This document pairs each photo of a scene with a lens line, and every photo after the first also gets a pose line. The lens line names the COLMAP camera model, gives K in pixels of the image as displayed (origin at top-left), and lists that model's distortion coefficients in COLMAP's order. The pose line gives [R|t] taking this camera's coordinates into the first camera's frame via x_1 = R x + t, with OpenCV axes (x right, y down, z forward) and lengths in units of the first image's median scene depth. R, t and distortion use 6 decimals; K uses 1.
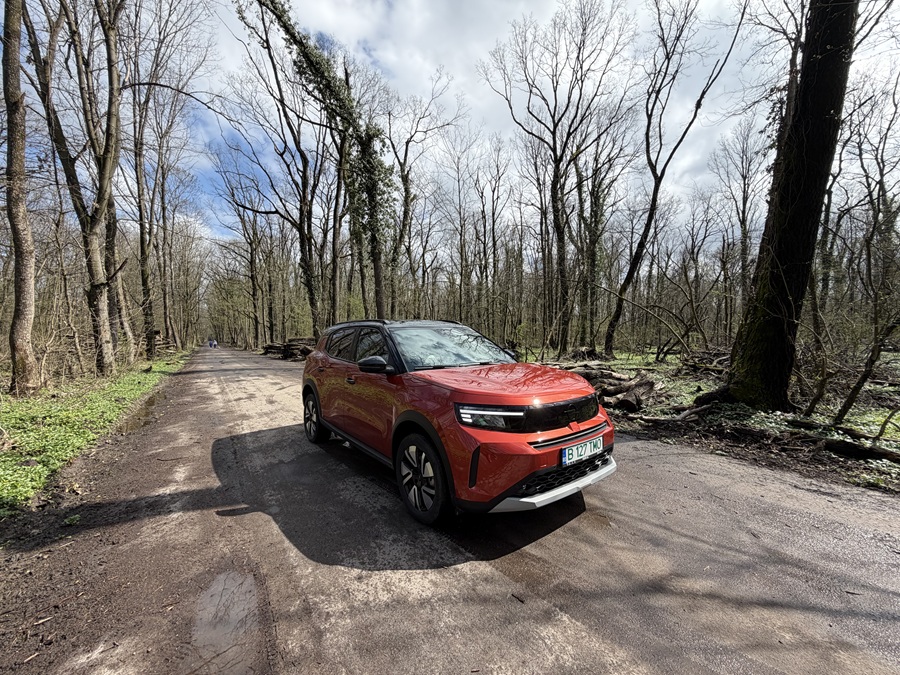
lens RADIAL K [[358.4, 0, 445.1], [0, 358.4, 337.0], [0, 0, 1]] dist [0.001568, 0.000841]
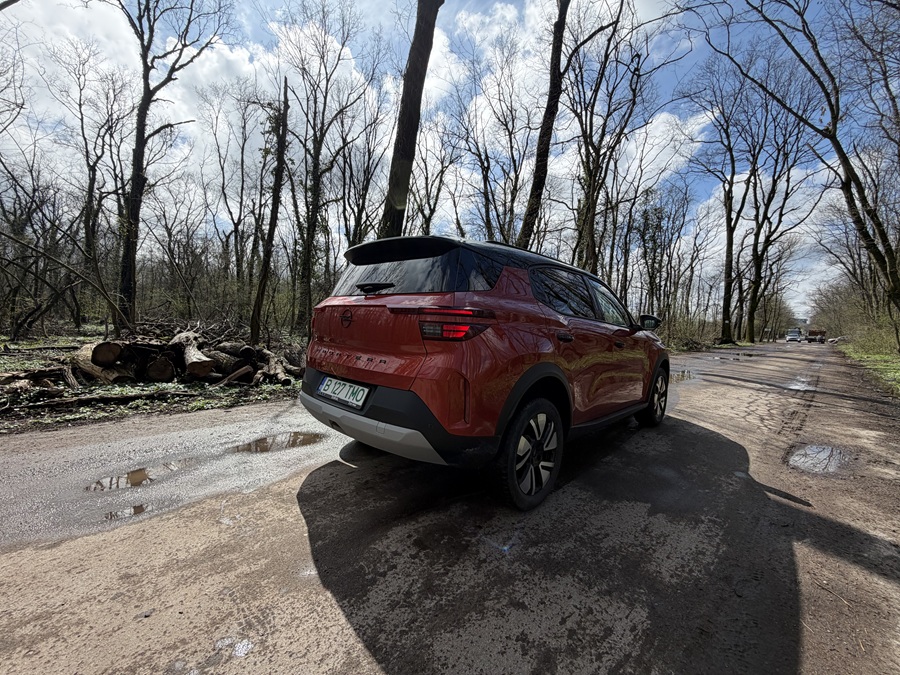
lens RADIAL K [[358.4, 0, 455.7], [0, 358.4, 338.8], [0, 0, 1]] dist [0.001568, 0.000841]
pose [[-0.175285, -0.038874, 0.983750, -0.797811], [-0.045192, 0.998485, 0.031404, 0.082995], [-0.983480, -0.038953, -0.176777, 1.214428]]
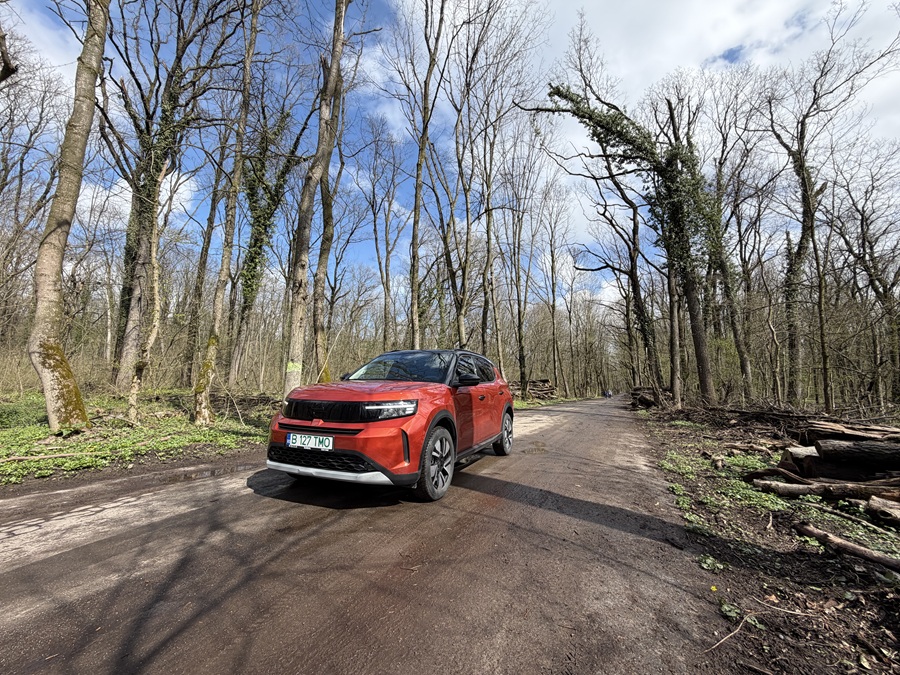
lens RADIAL K [[358.4, 0, 445.6], [0, 358.4, 335.1], [0, 0, 1]] dist [0.001568, 0.000841]
pose [[0.491008, -0.102400, -0.865116, 0.921554], [-0.030944, 0.990391, -0.134791, 0.058994], [0.870605, 0.092954, 0.483121, 0.425104]]
